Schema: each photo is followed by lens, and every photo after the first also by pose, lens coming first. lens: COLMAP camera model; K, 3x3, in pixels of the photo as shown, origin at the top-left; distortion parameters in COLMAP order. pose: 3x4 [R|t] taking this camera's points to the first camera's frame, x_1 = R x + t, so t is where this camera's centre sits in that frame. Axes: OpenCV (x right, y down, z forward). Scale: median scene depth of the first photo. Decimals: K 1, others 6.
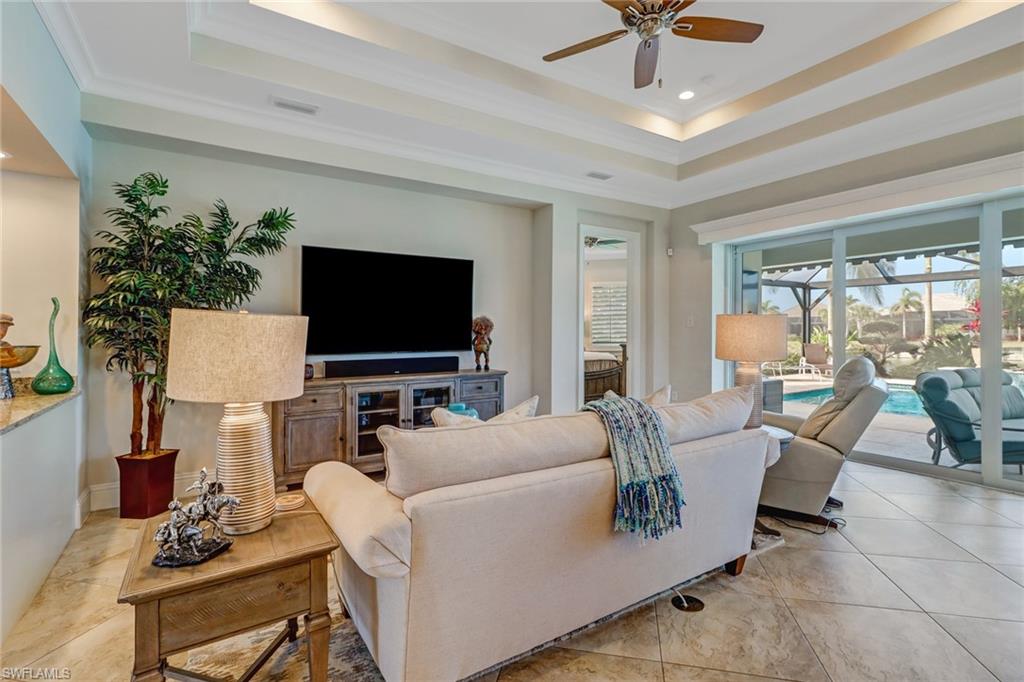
lens RADIAL K [[484.1, 0, 510.2], [0, 484.1, 334.8], [0, 0, 1]] dist [-0.001824, -0.002494]
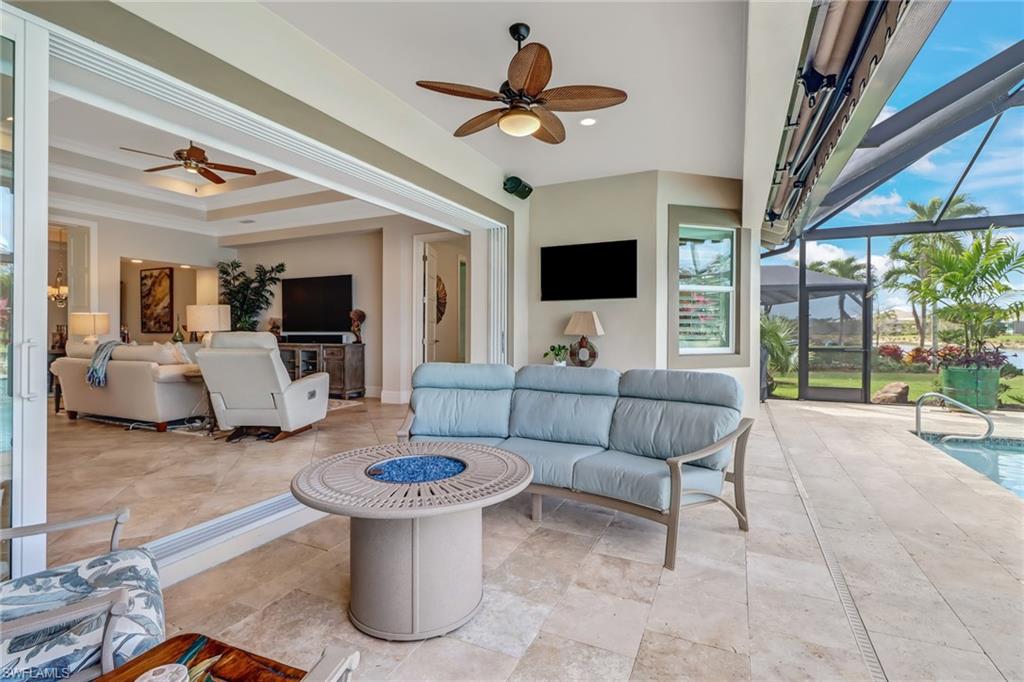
lens RADIAL K [[484.1, 0, 514.2], [0, 484.1, 330.5], [0, 0, 1]] dist [-0.001824, -0.002494]
pose [[0.541071, 0.011548, -0.840898, 1.885120], [-0.008802, 0.999929, 0.008069, 0.013586], [0.840931, 0.003036, 0.541134, 0.698324]]
